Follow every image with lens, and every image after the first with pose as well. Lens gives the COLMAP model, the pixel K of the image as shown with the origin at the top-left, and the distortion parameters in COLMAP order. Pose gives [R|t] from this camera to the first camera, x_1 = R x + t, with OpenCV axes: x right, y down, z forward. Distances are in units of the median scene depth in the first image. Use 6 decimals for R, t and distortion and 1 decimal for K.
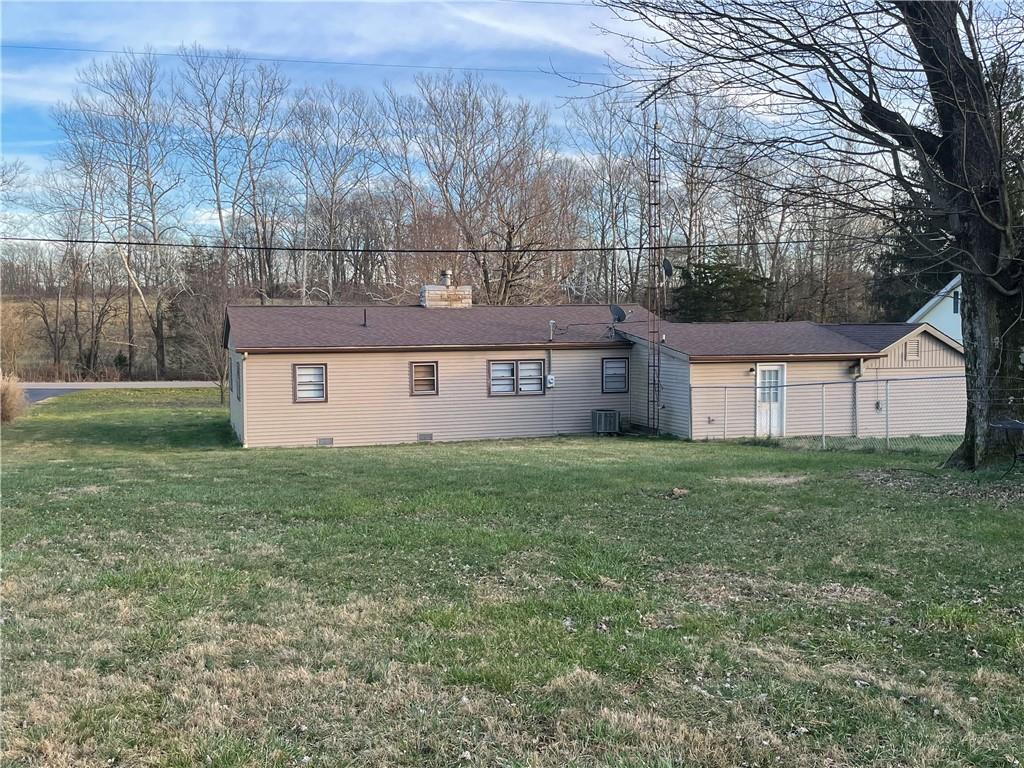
lens RADIAL K [[1023.3, 0, 512.8], [0, 1023.3, 389.1], [0, 0, 1]] dist [0.079113, 0.000000]
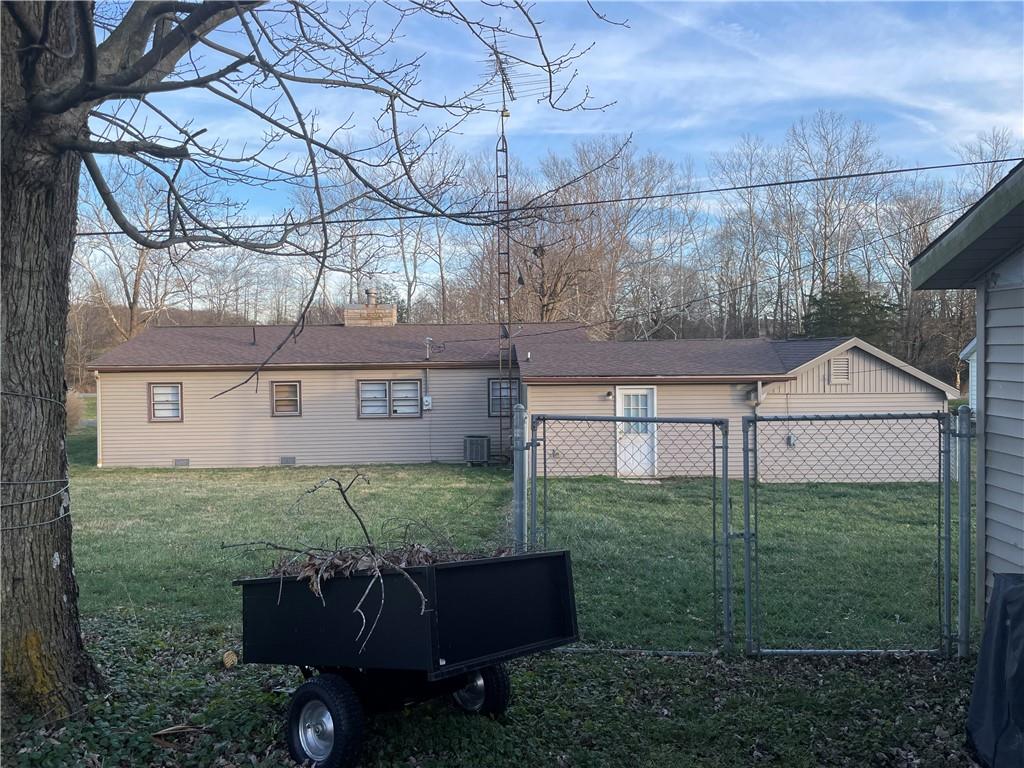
lens RADIAL K [[782.5, 0, 511.1], [0, 782.5, 377.1], [0, 0, 1]] dist [0.045524, -0.000624]
pose [[0.960462, 0.006110, -0.278344, 0.316522], [-0.014252, 0.999527, -0.027238, -0.013564], [0.278046, 0.030128, 0.960095, 0.357240]]
